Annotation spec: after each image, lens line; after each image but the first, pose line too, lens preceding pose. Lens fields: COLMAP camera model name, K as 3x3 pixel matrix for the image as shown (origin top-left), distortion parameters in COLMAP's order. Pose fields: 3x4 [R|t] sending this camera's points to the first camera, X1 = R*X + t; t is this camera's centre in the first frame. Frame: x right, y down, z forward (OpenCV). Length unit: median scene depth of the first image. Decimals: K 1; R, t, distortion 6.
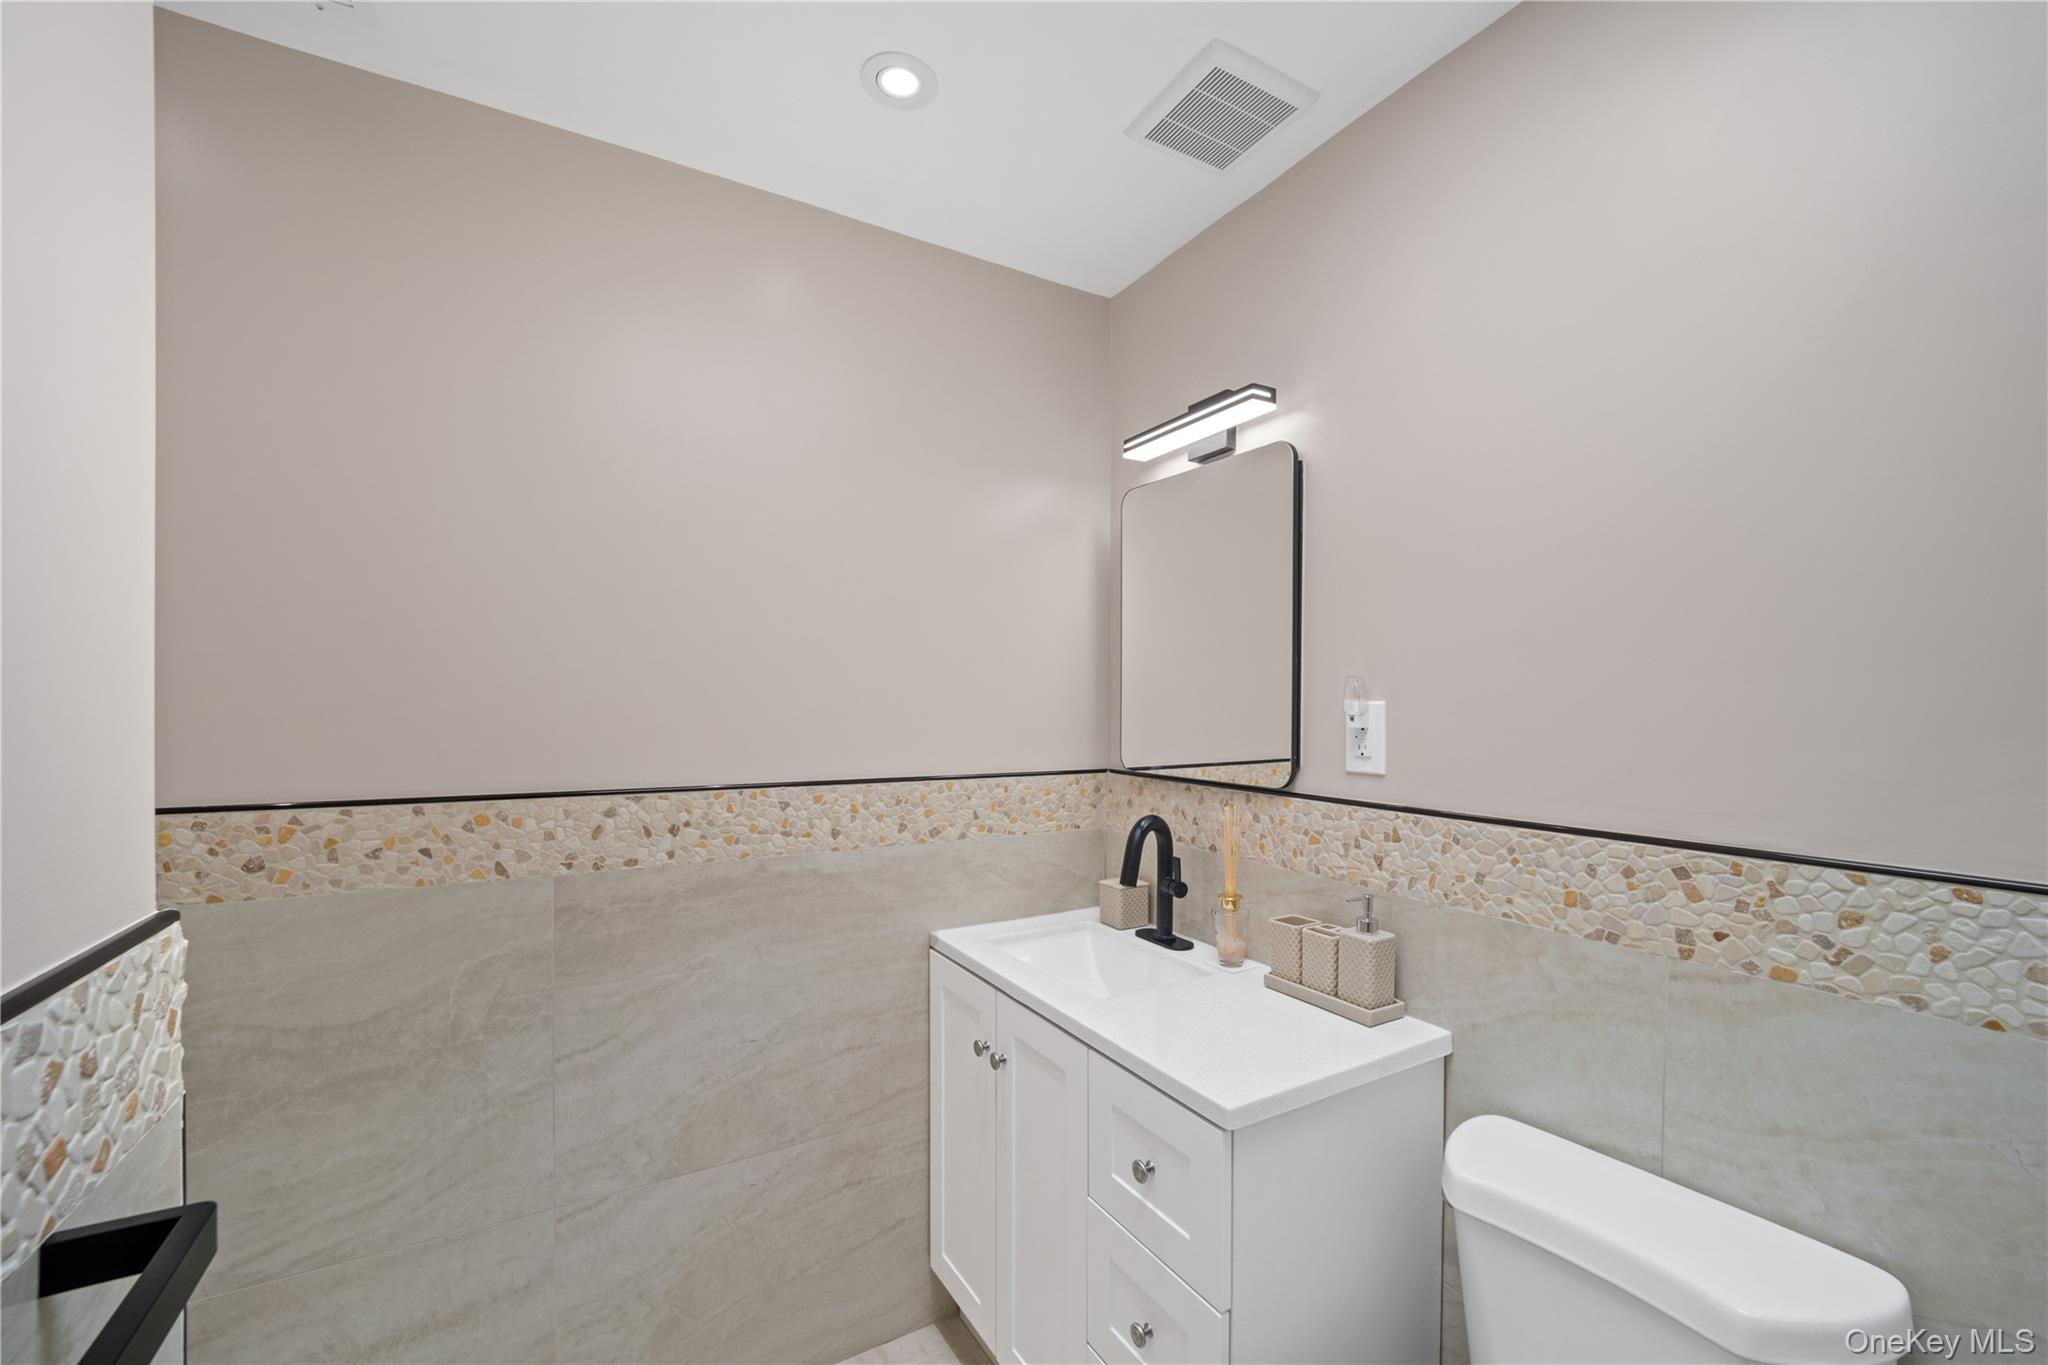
lens RADIAL K [[837.4, 0, 1026.3], [0, 837.4, 702.5], [0, 0, 1]] dist [-0.002194, -0.000497]
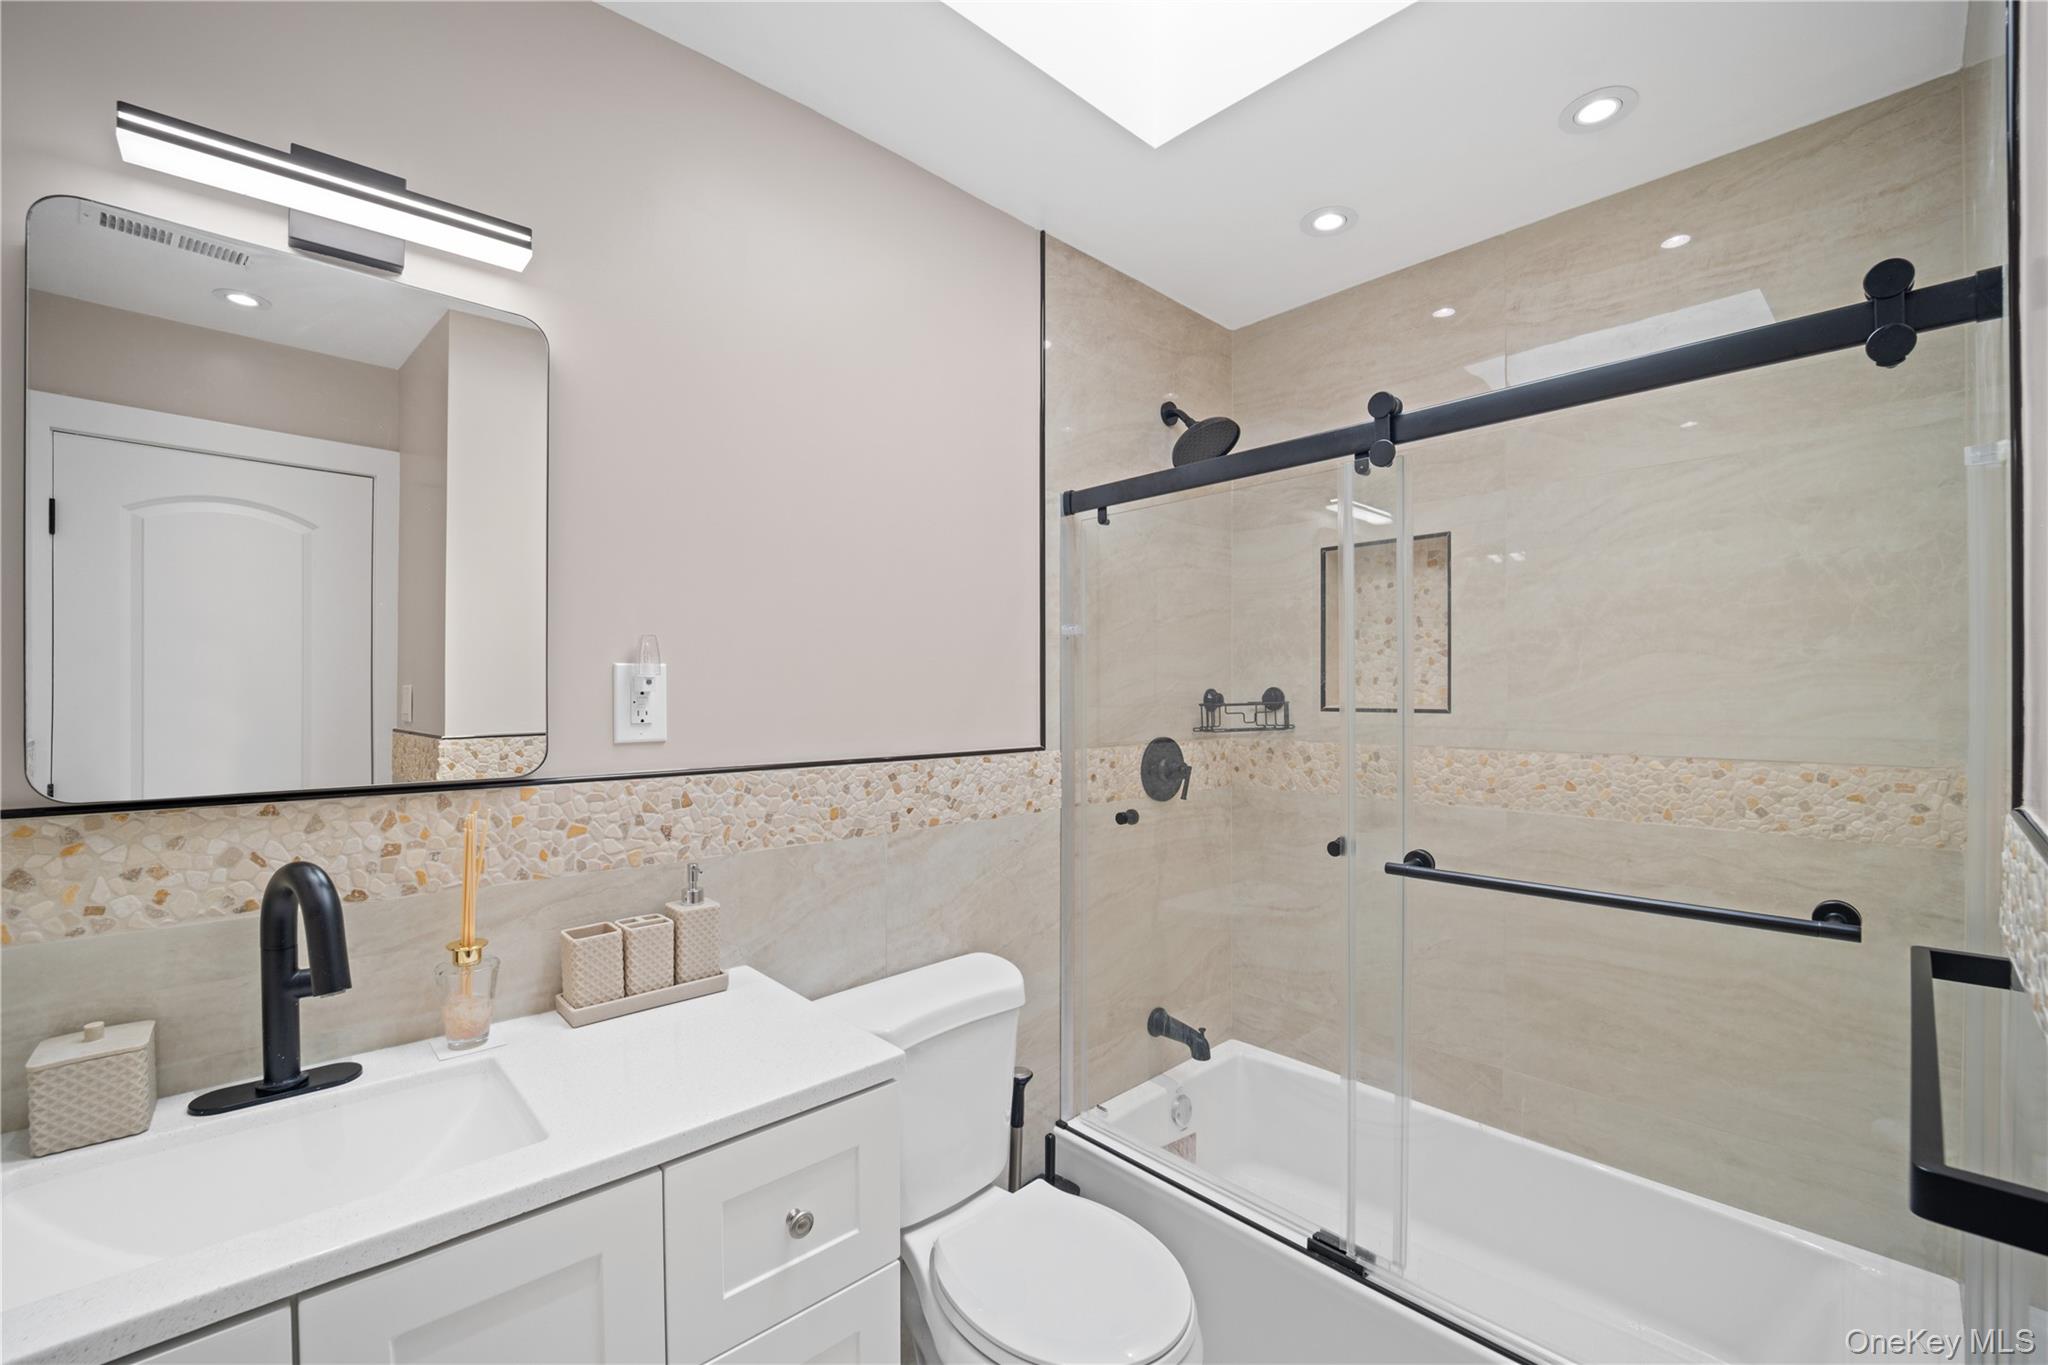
lens RADIAL K [[846.2, 0, 1031.4], [0, 846.2, 694.9], [0, 0, 1]] dist [-0.017707, 0.000050]
pose [[-0.213447, -0.008223, 0.976920, -0.642727], [0.004866, 0.999943, 0.009480, 0.029076], [-0.976942, 0.006777, -0.213395, 0.854888]]
